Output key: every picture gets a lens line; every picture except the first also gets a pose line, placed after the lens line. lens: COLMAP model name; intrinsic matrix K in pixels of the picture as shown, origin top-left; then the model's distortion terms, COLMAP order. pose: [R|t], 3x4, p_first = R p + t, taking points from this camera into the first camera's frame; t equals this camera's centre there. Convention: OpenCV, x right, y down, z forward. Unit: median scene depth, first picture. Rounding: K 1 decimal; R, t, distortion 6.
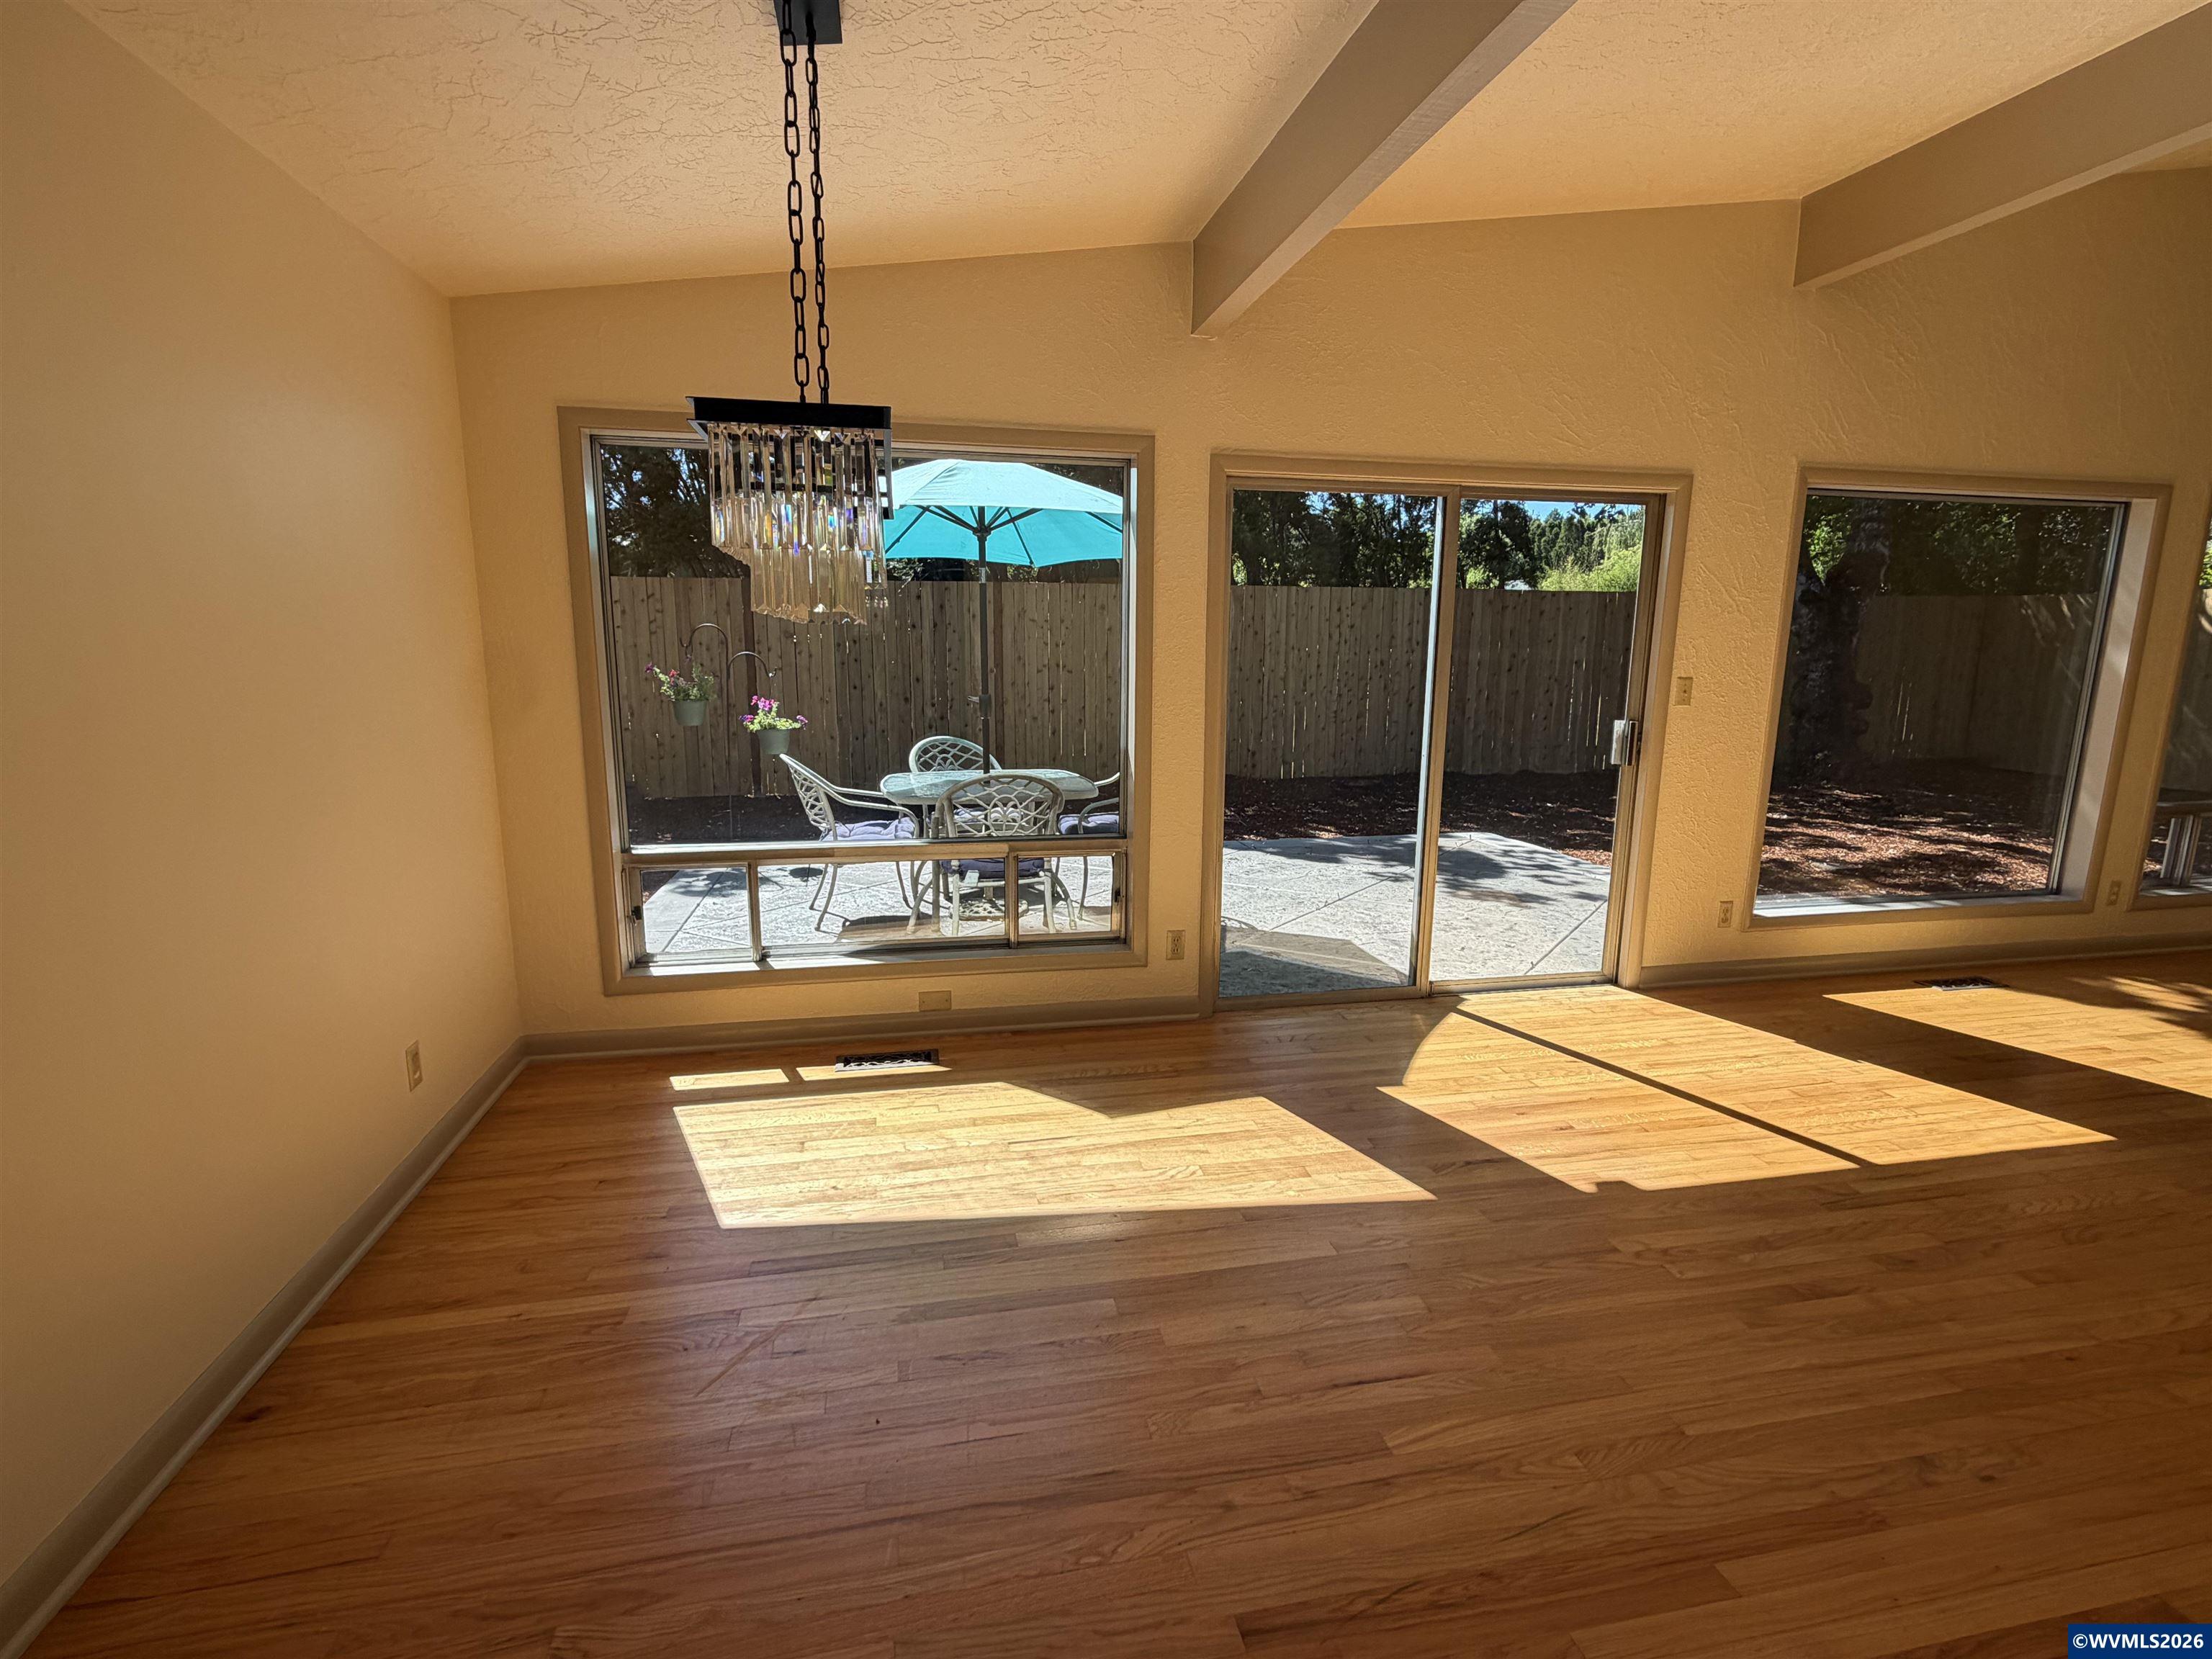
lens RADIAL K [[1028.4, 0, 1105.5], [0, 1028.4, 827.1], [0, 0, 1]] dist [-0.002103, 0.000513]
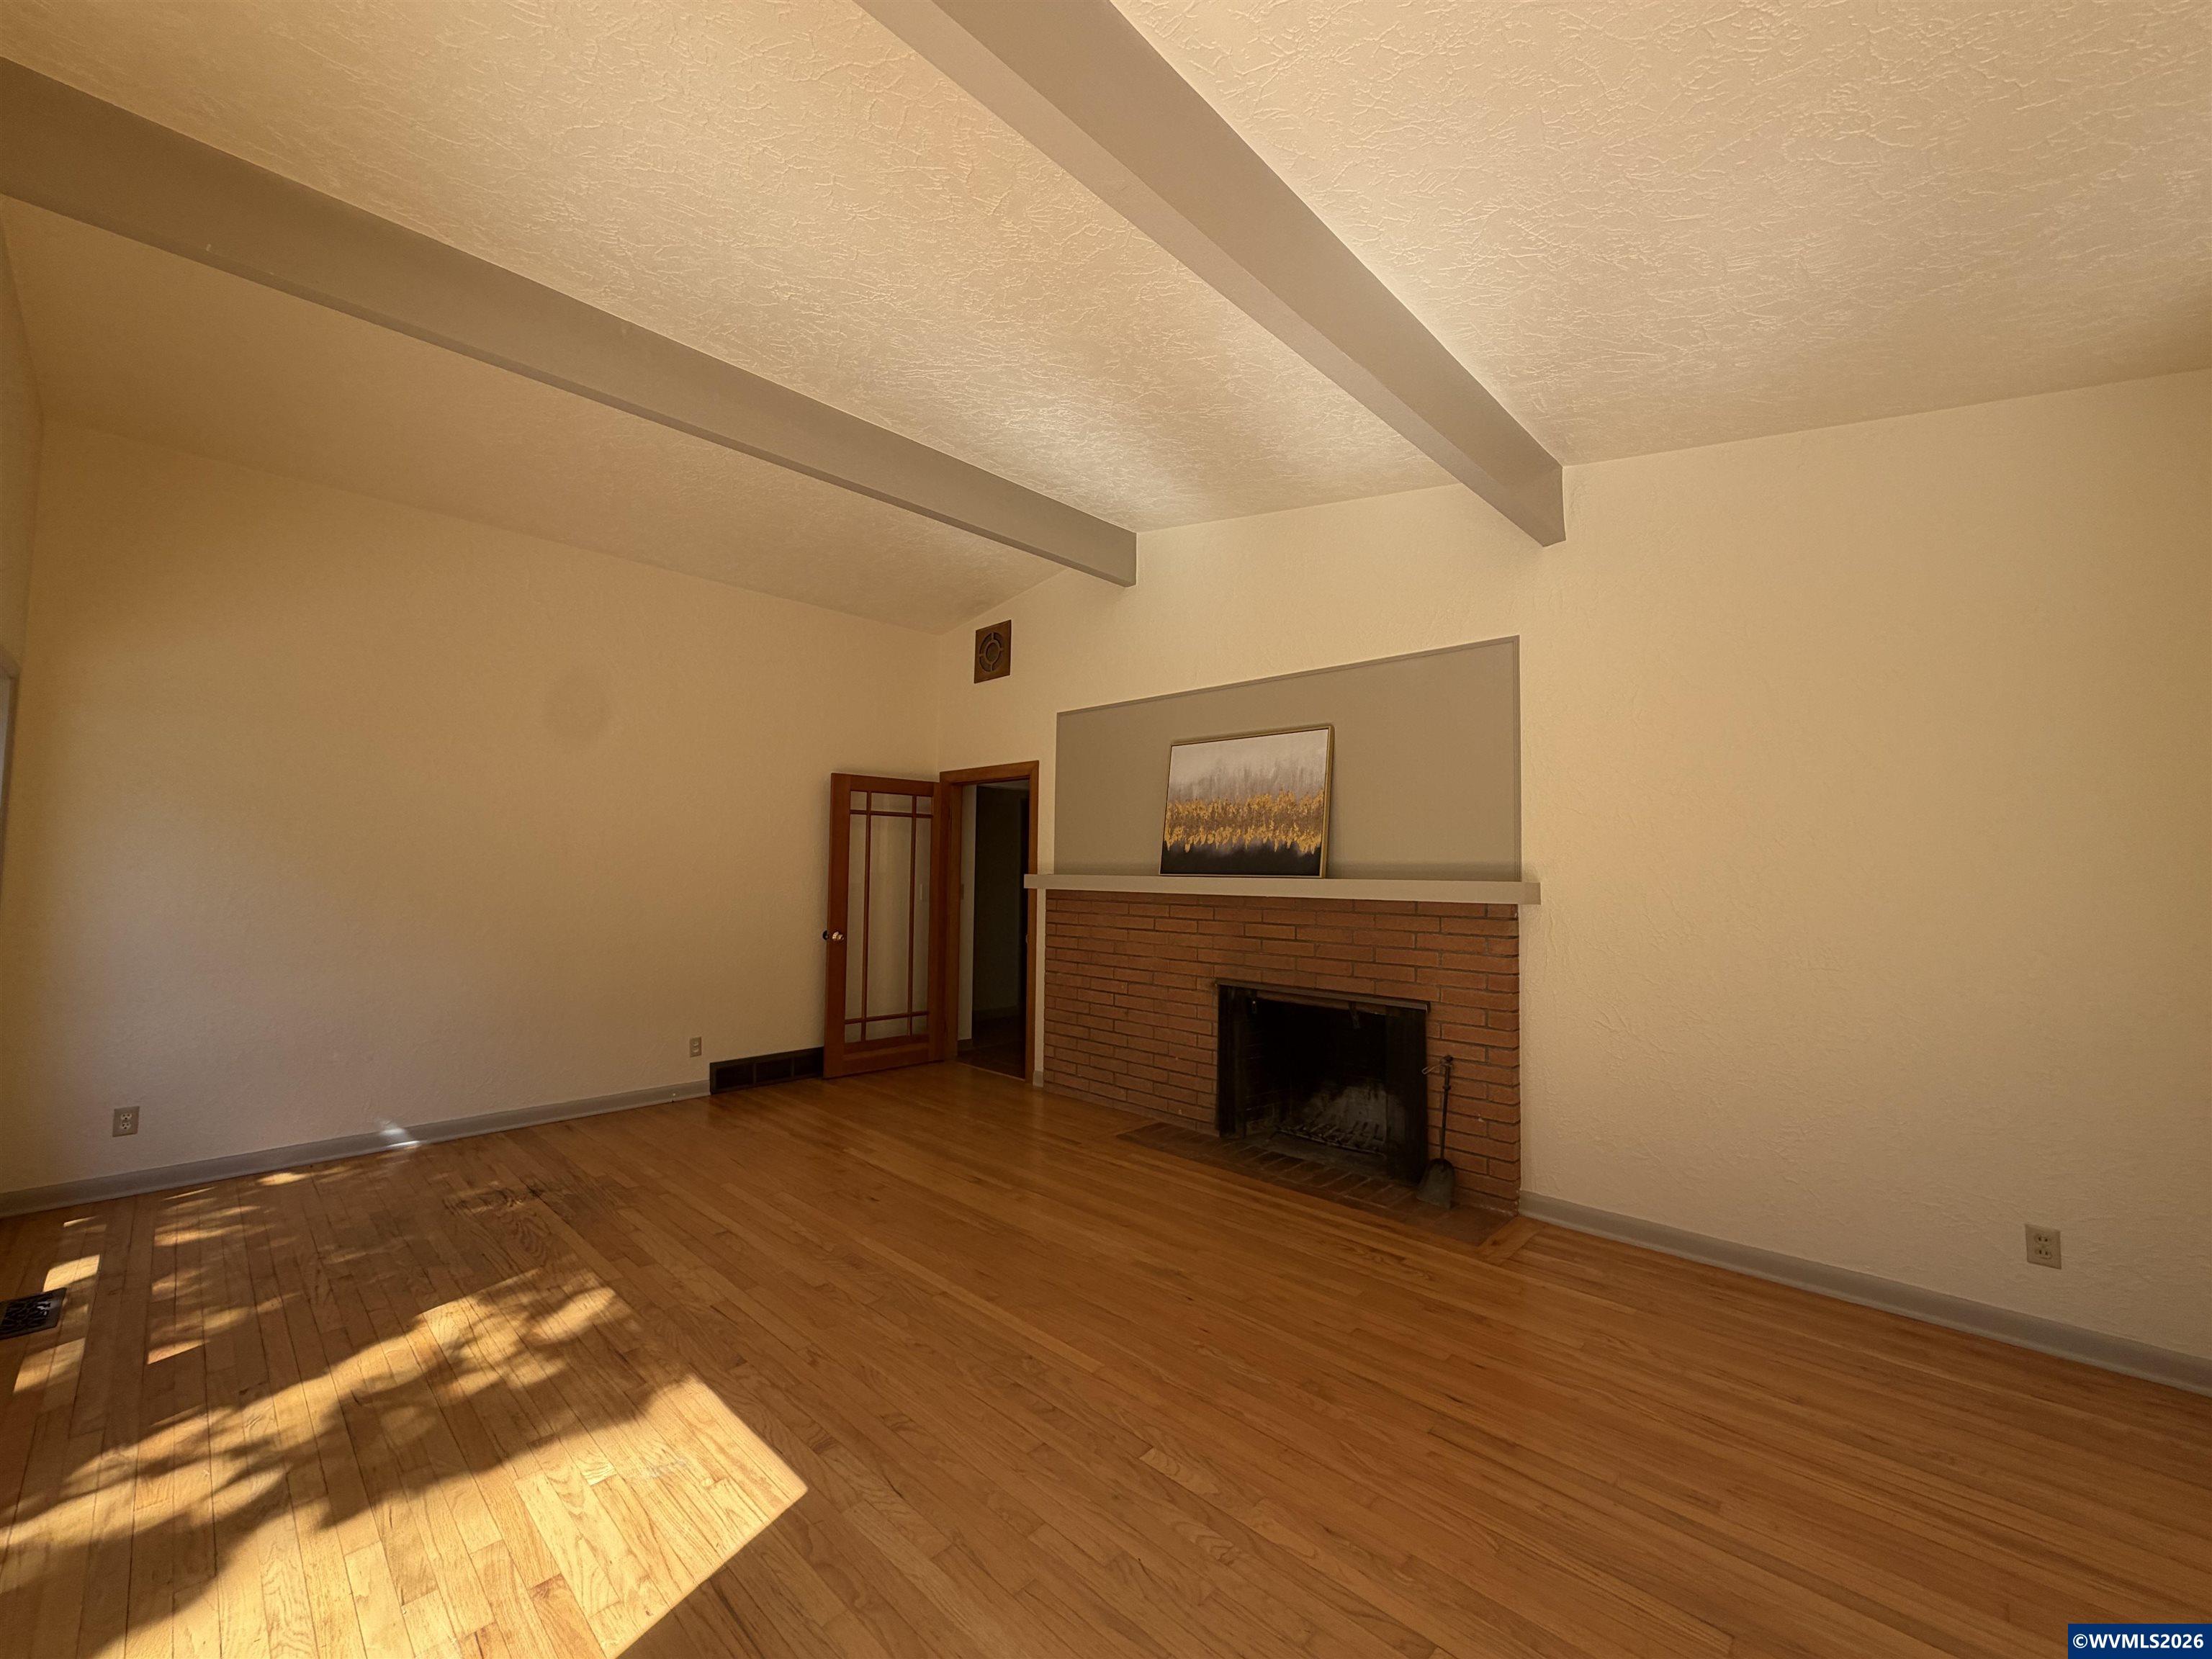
lens RADIAL K [[881.3, 0, 1098.3], [0, 881.3, 827.5], [0, 0, 1]] dist [-0.000905, -0.000234]
pose [[-0.569676, 0.025794, 0.821464, 0.365890], [0.128209, 0.990060, 0.057824, -0.134051], [-0.811808, 0.138260, -0.567320, 0.785713]]
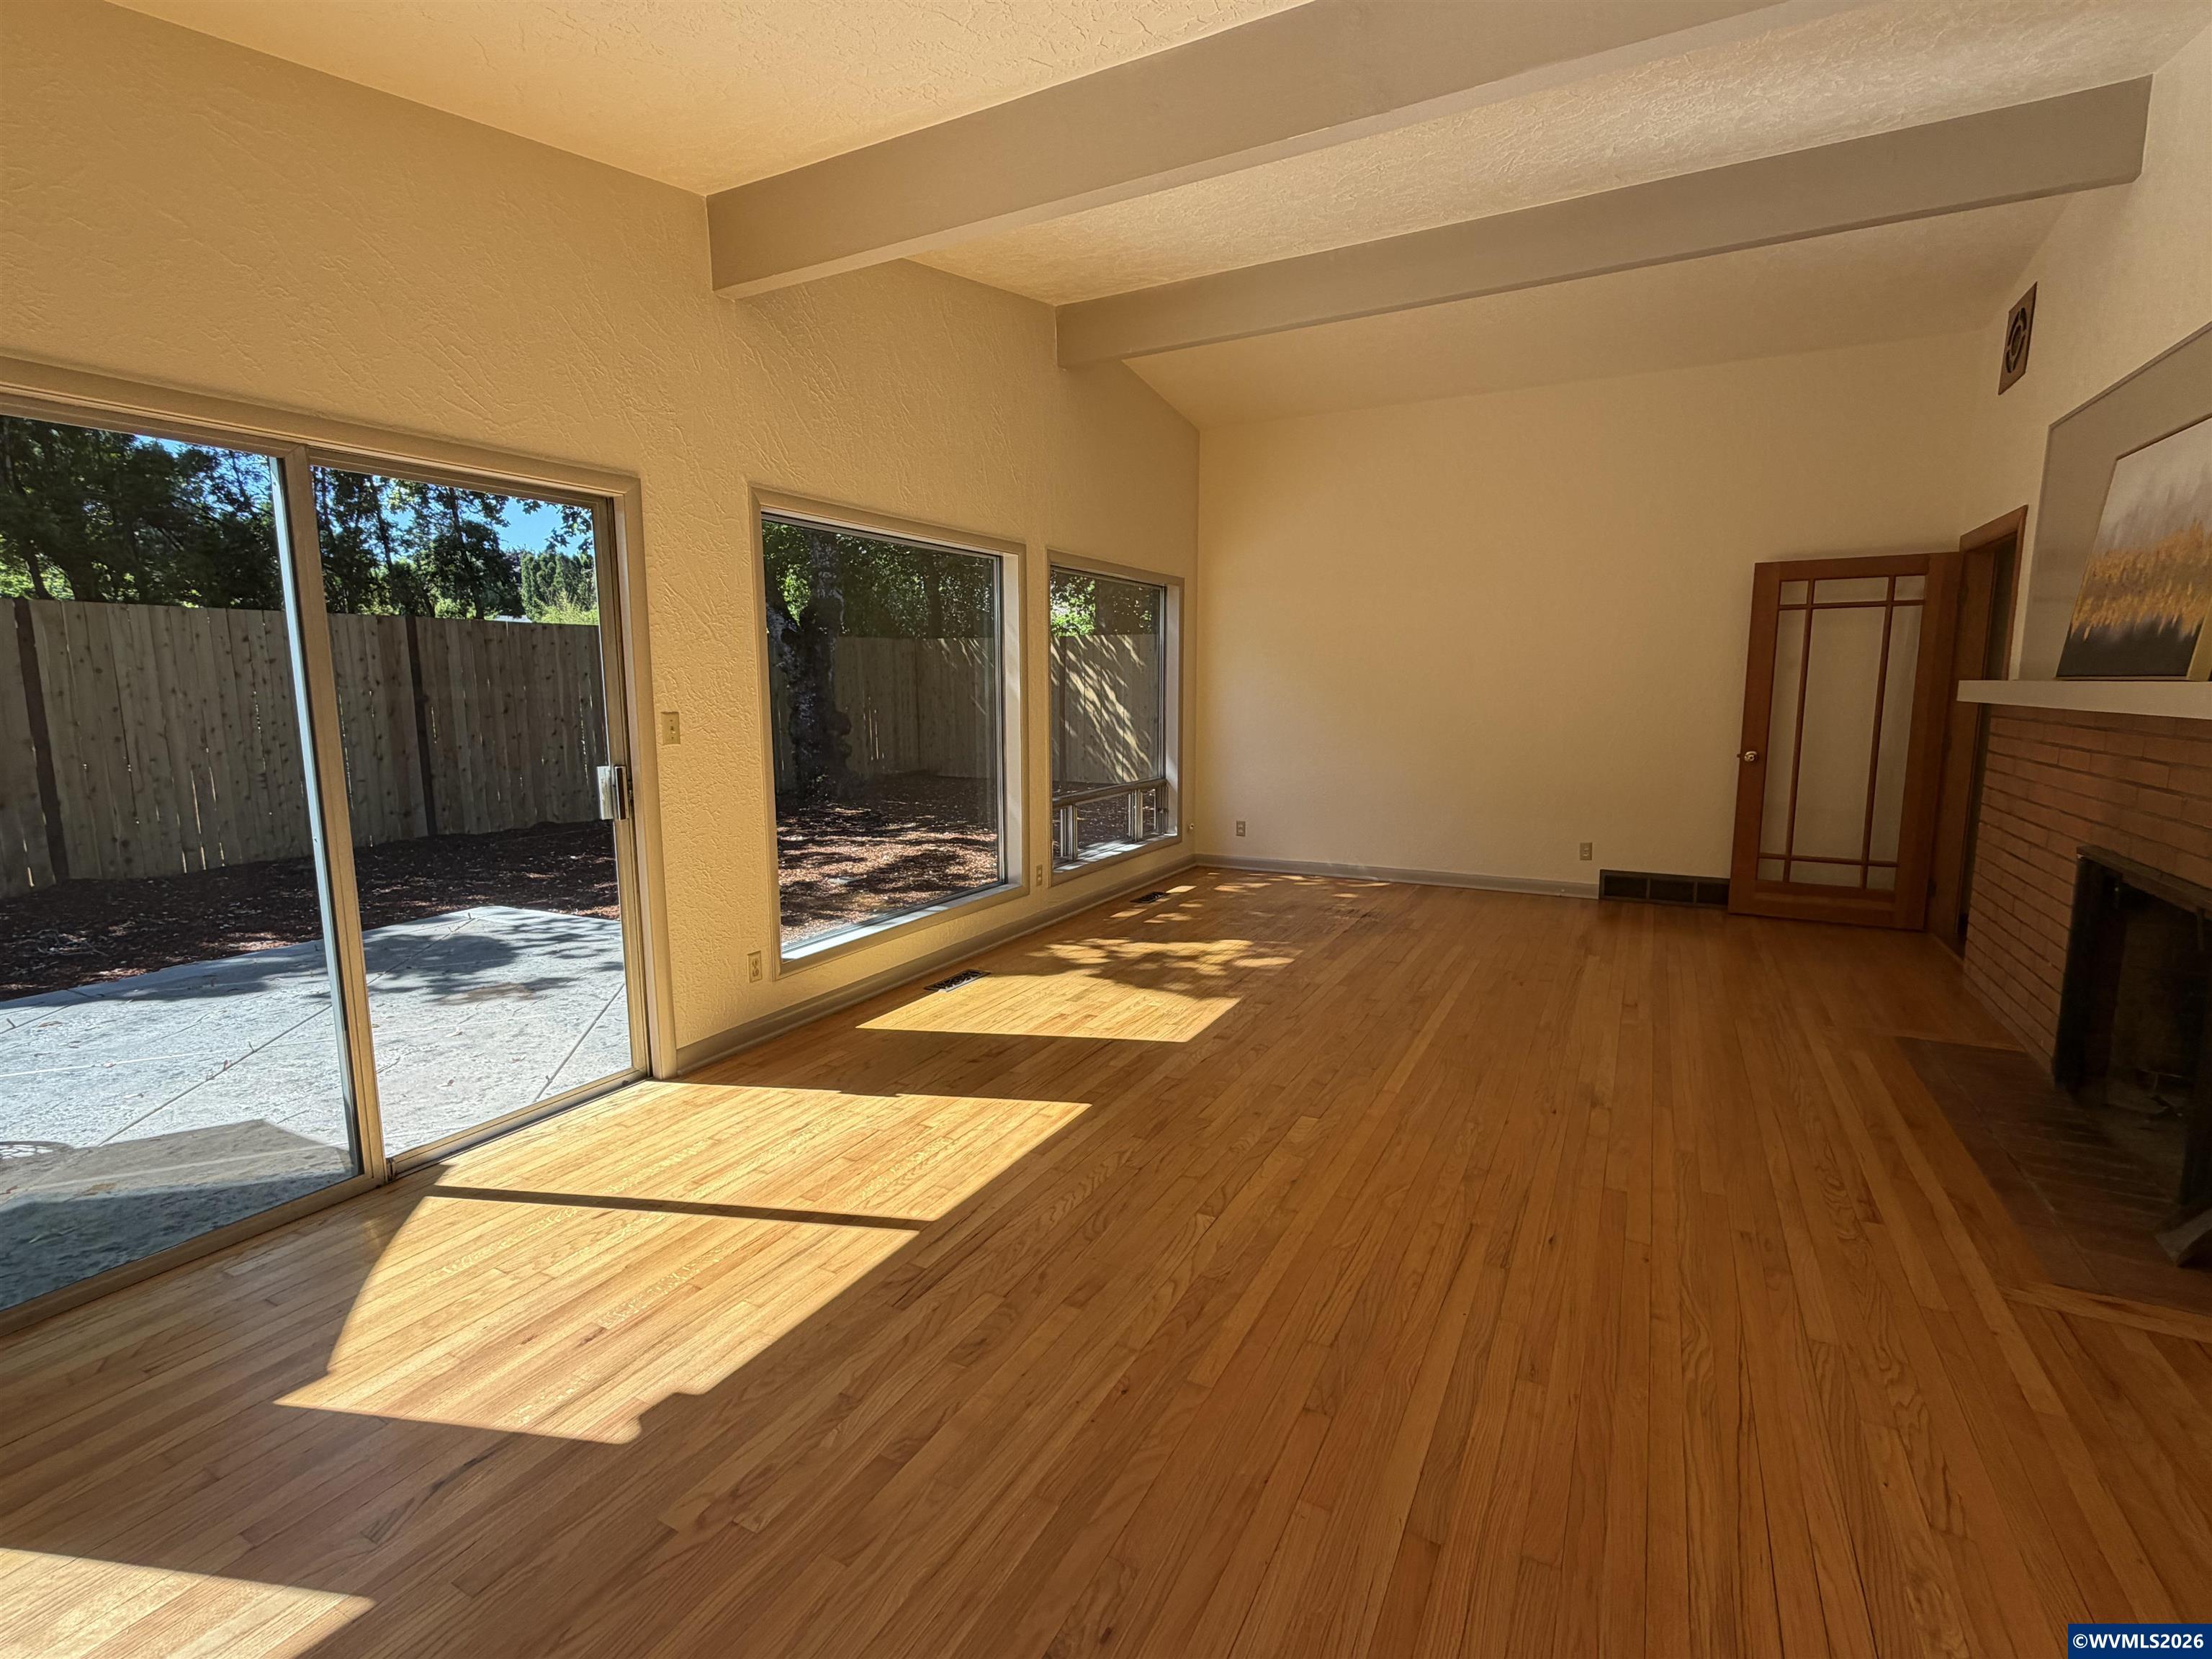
lens RADIAL K [[1028.4, 0, 1105.5], [0, 1028.4, 827.1], [0, 0, 1]] dist [-0.002103, 0.000513]
pose [[0.636730, -0.119299, 0.761802, 0.115548], [0.147304, 0.988583, 0.031694, -0.021176], [-0.756886, 0.092036, 0.647034, 0.154709]]
